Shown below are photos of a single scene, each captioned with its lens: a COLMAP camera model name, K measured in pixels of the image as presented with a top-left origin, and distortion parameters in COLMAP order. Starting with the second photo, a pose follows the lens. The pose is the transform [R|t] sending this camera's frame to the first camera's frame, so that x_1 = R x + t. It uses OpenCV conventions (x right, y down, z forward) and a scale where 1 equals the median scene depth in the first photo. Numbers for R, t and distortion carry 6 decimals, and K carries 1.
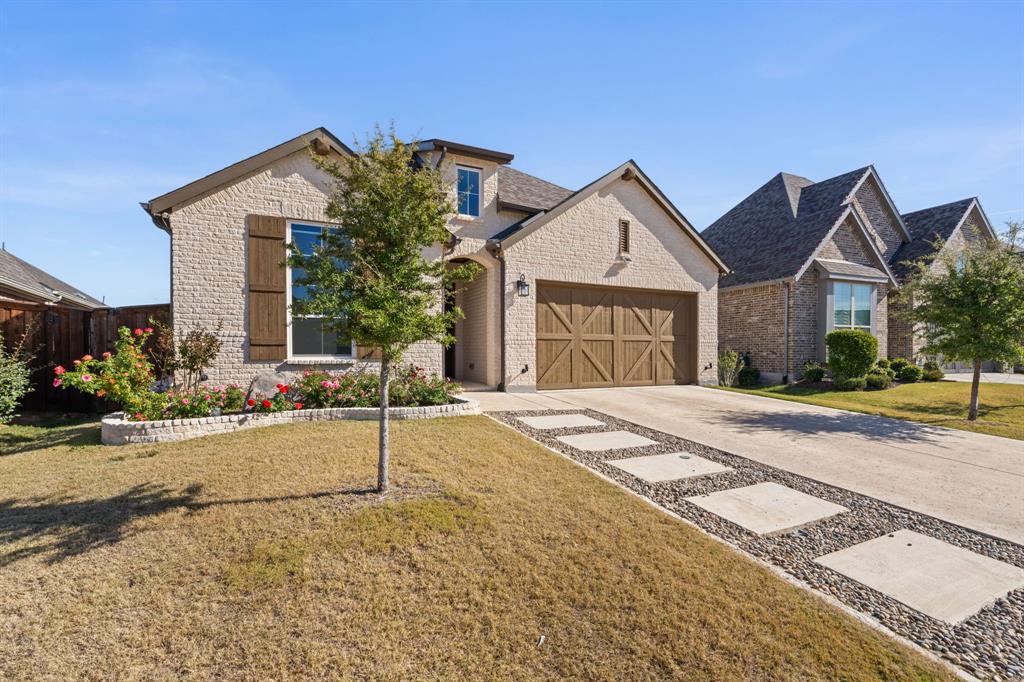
lens RADIAL K [[347.7, 0, 519.0], [0, 347.7, 344.1], [0, 0, 1]] dist [-0.001755, 0.000051]
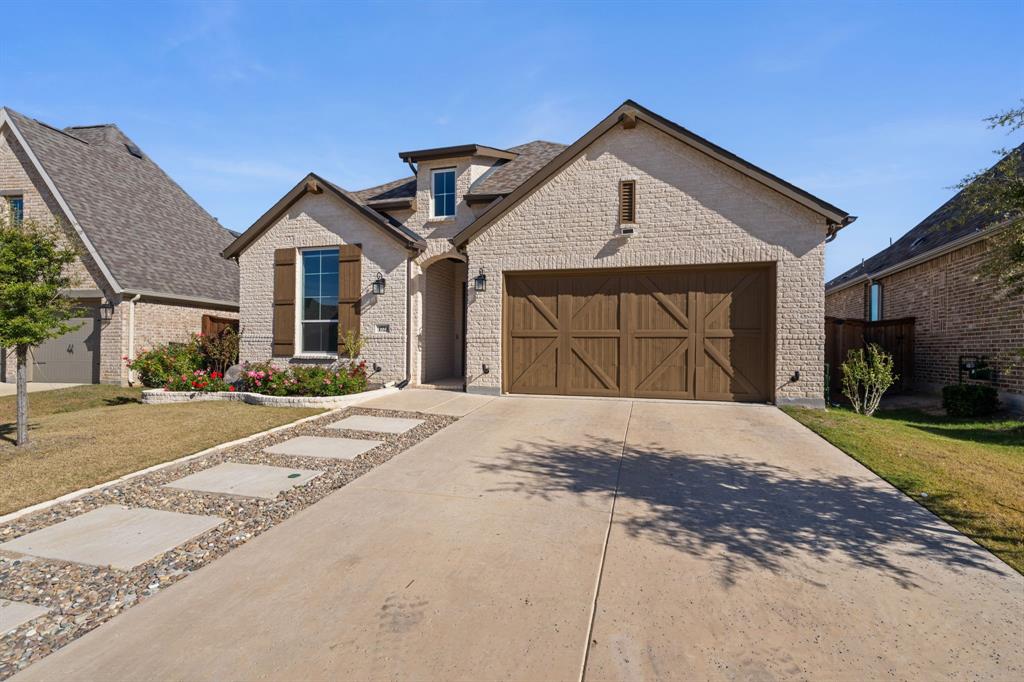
lens RADIAL K [[363.4, 0, 542.0], [0, 363.4, 337.7], [0, 0, 1]] dist [-0.001402, -0.000121]
pose [[0.844713, -0.010808, -0.535110, 0.613652], [0.004005, 0.999896, -0.013874, 0.001501], [0.535204, 0.009576, 0.844668, 0.239926]]
